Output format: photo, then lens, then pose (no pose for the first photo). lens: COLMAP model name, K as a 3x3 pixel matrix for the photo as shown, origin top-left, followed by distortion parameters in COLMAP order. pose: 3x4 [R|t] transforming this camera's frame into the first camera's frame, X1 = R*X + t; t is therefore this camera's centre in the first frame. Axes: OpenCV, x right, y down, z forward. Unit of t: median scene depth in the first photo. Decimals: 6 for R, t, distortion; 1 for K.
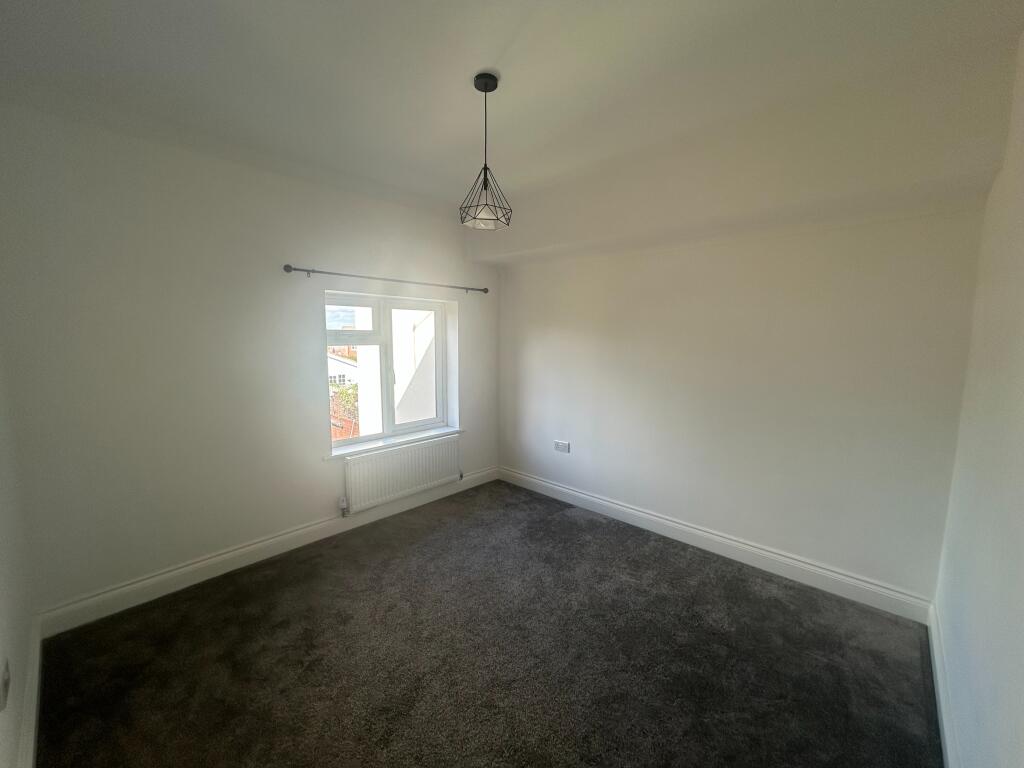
lens RADIAL K [[409.6, 0, 512.0], [0, 409.6, 384.0], [0, 0, 1]] dist [-0.000550, -0.000090]
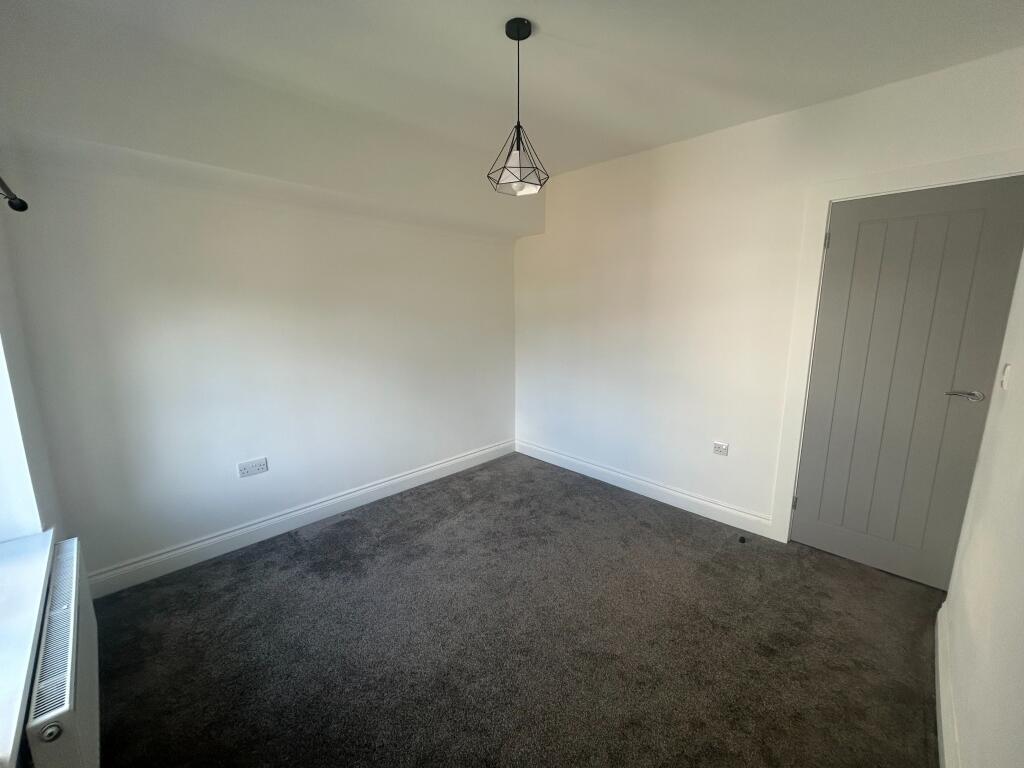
lens RADIAL K [[409.6, 0, 512.0], [0, 409.6, 384.0], [0, 0, 1]] dist [-0.000550, -0.000090]
pose [[0.032930, -0.185906, 0.982015, -0.664057], [0.123759, 0.975745, 0.180569, -0.074562], [-0.991766, 0.115587, 0.055139, 0.634619]]
